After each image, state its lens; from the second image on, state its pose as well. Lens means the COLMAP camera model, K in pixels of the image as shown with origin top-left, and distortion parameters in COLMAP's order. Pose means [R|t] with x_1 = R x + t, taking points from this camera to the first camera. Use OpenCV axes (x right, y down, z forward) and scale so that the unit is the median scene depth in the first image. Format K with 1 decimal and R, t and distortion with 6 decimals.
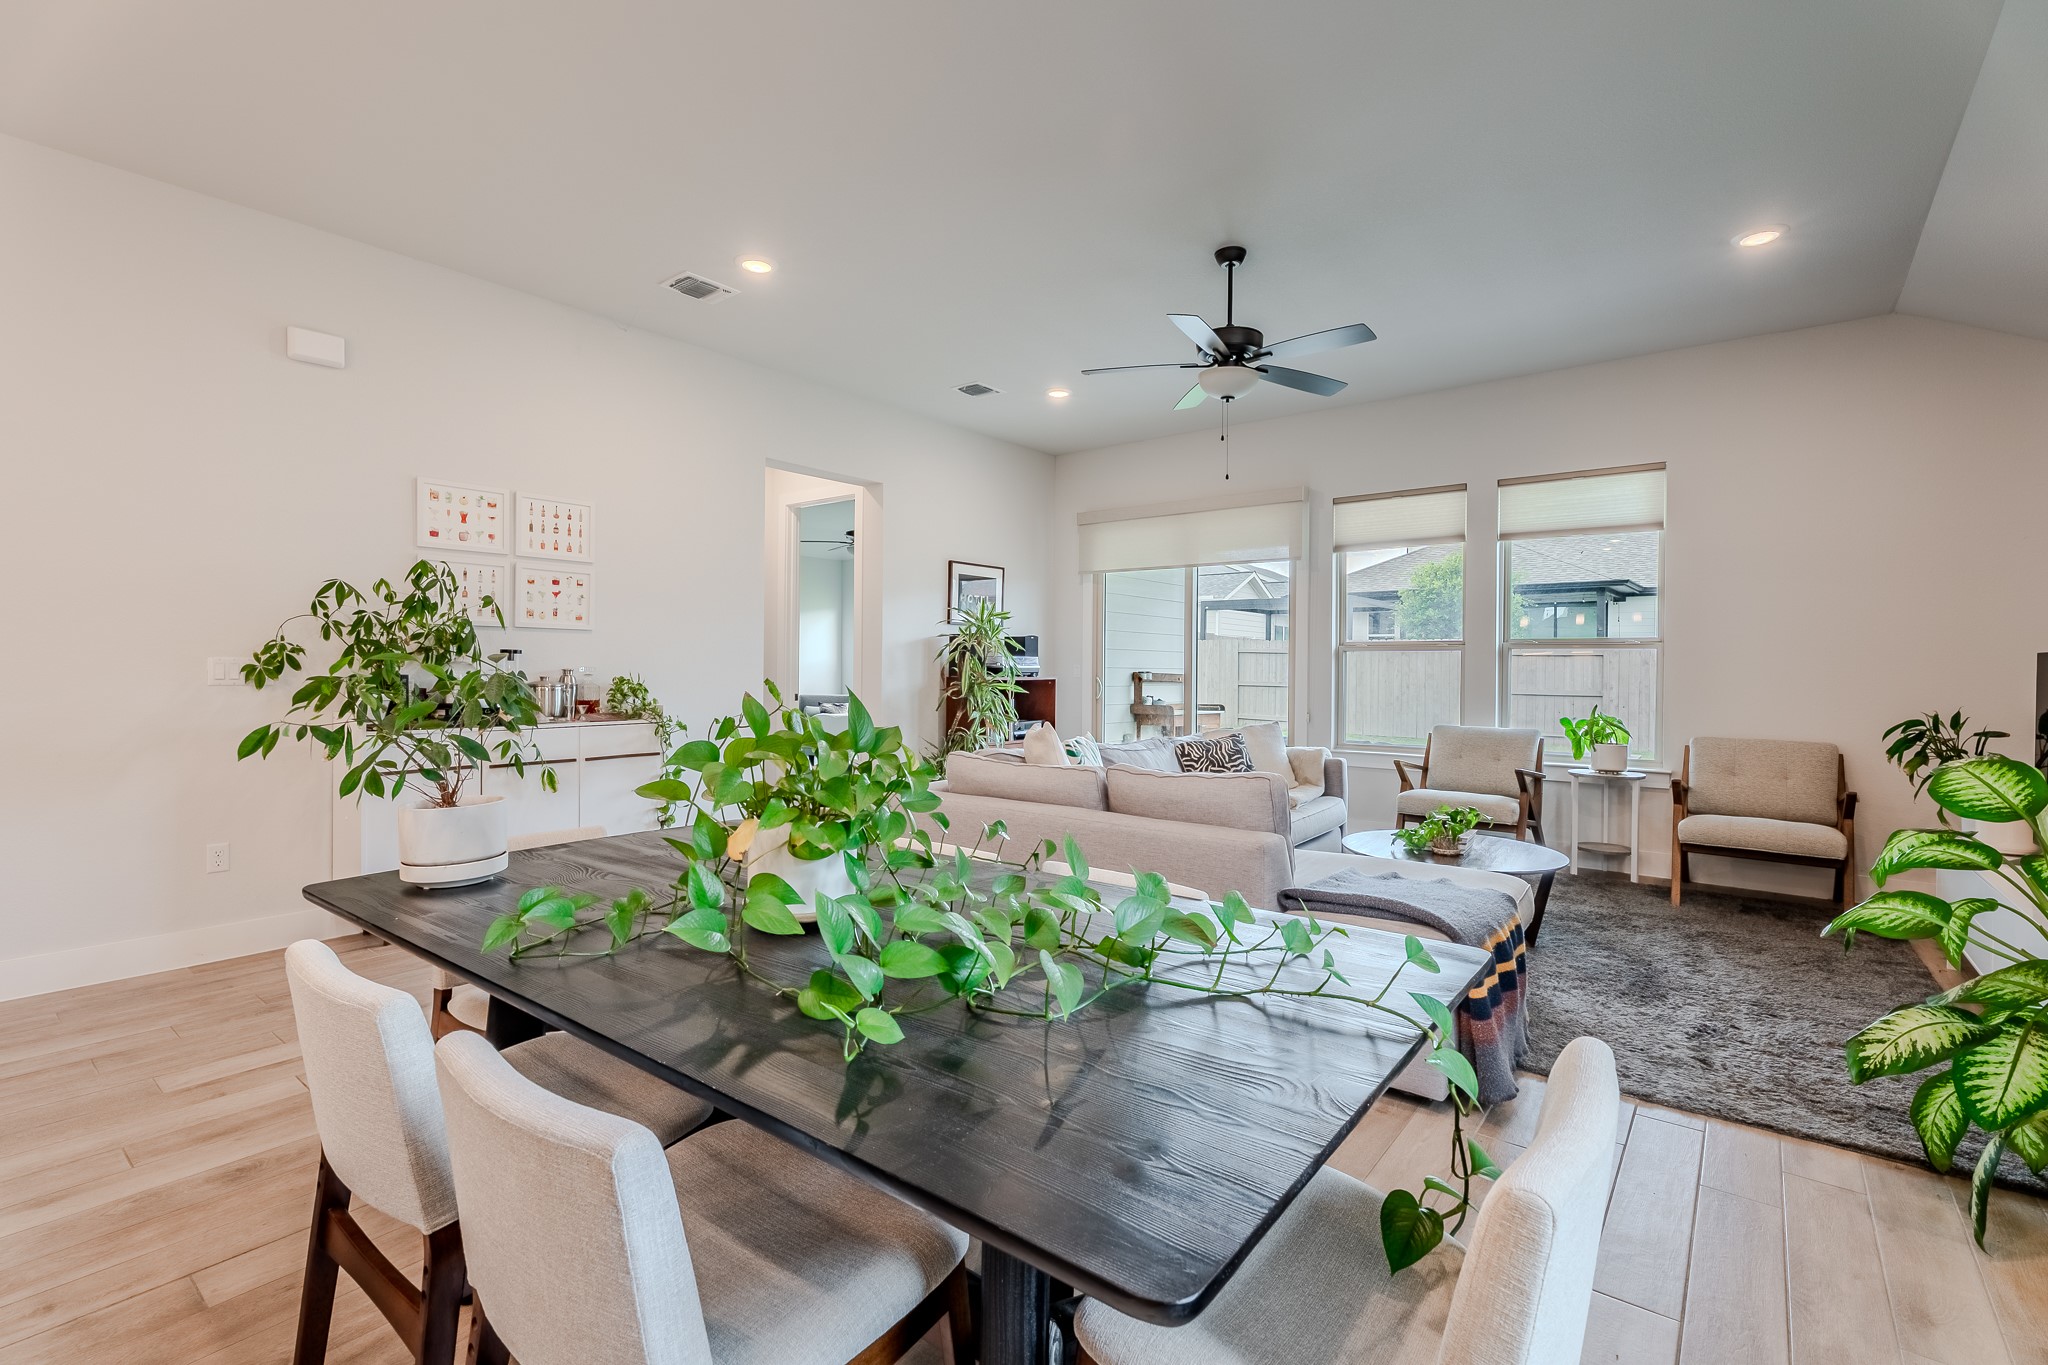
lens RADIAL K [[925.7, 0, 1025.2], [0, 925.7, 660.7], [0, 0, 1]] dist [0.000576, 0.000274]
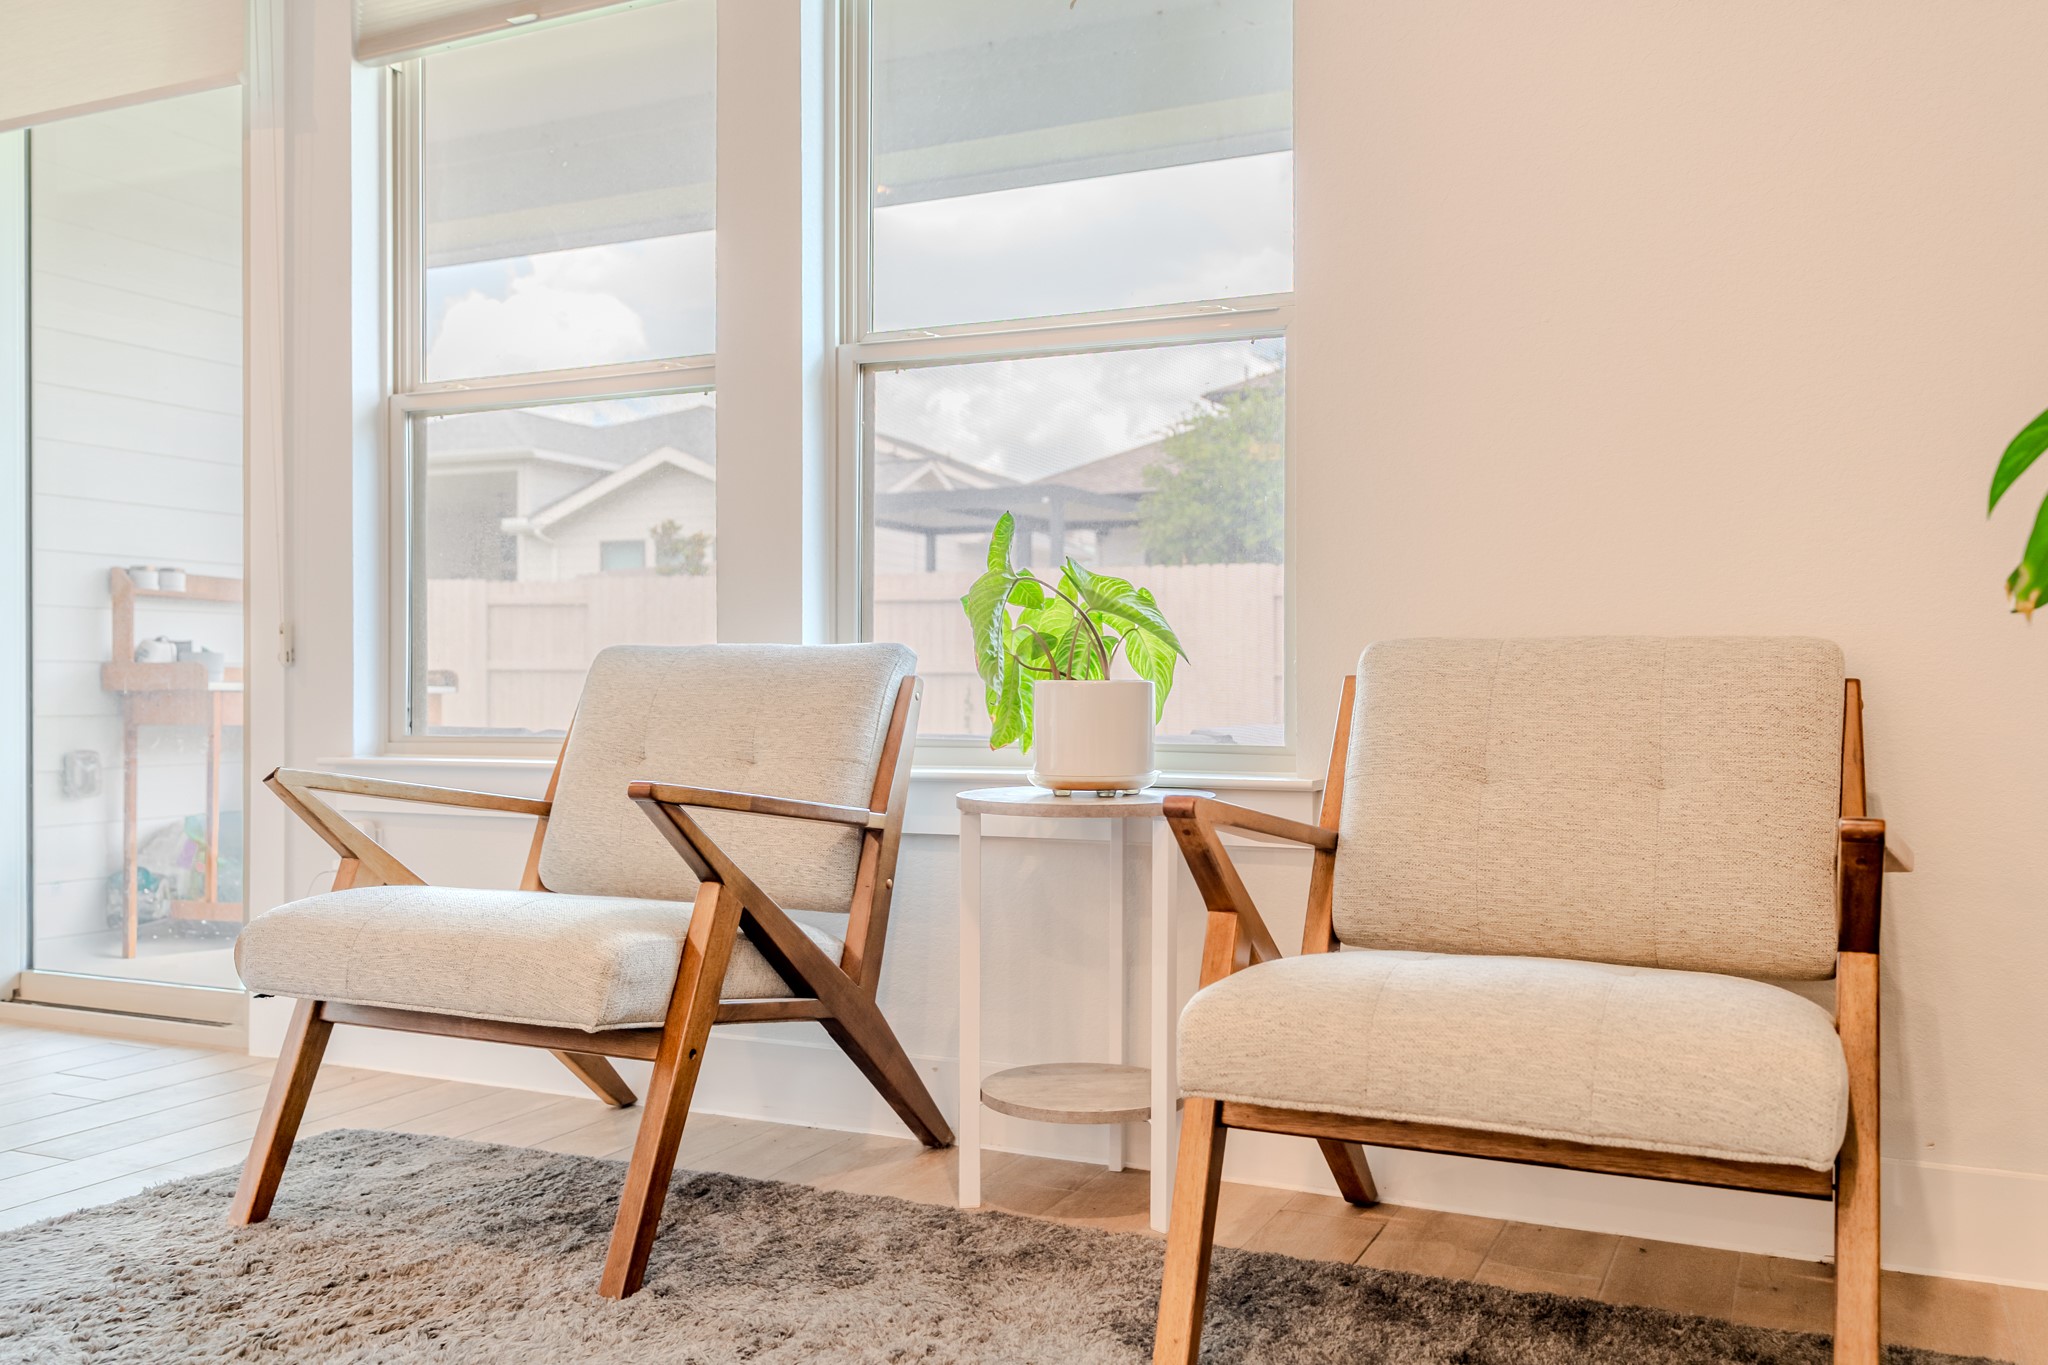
lens RADIAL K [[1688.4, 0, 1024.0], [0, 1688.4, 682.5], [0, 0, 1]] dist [0.002742, 0.000598]
pose [[0.975368, -0.012739, 0.220216, 0.530936], [0.010787, 0.999891, 0.010065, 0.089020], [-0.220320, -0.007442, 0.975399, 0.572435]]
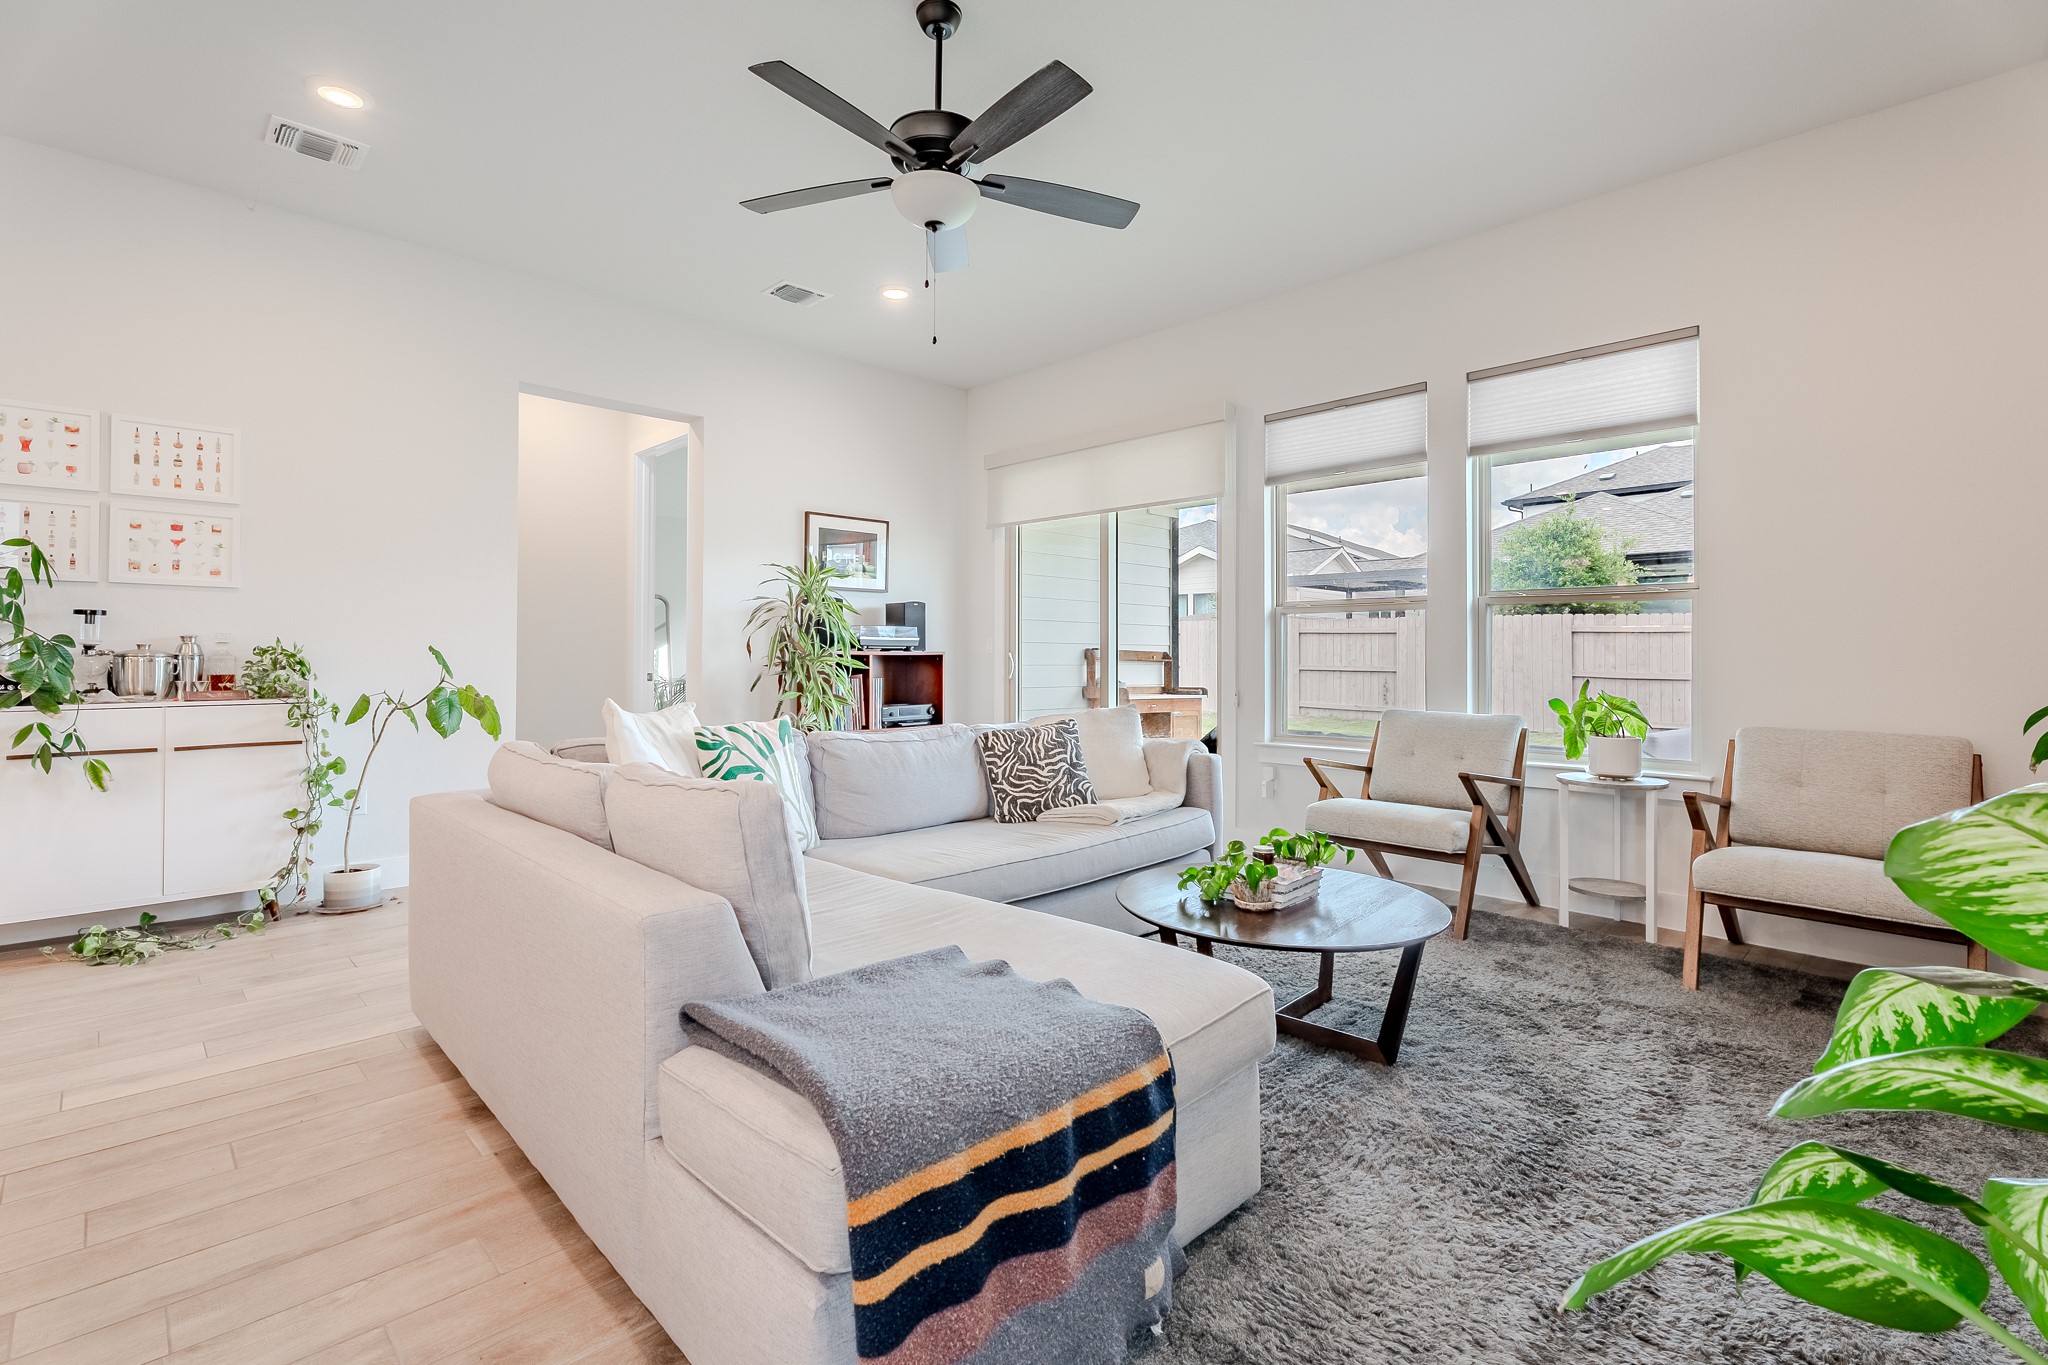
lens RADIAL K [[934.0, 0, 1023.0], [0, 934.0, 637.3], [0, 0, 1]] dist [0.001376, 0.000119]
pose [[0.991896, -0.007897, -0.126805, 0.294972], [0.006160, 0.999882, -0.014087, 0.024105], [0.126901, 0.013191, 0.991828, 0.264277]]
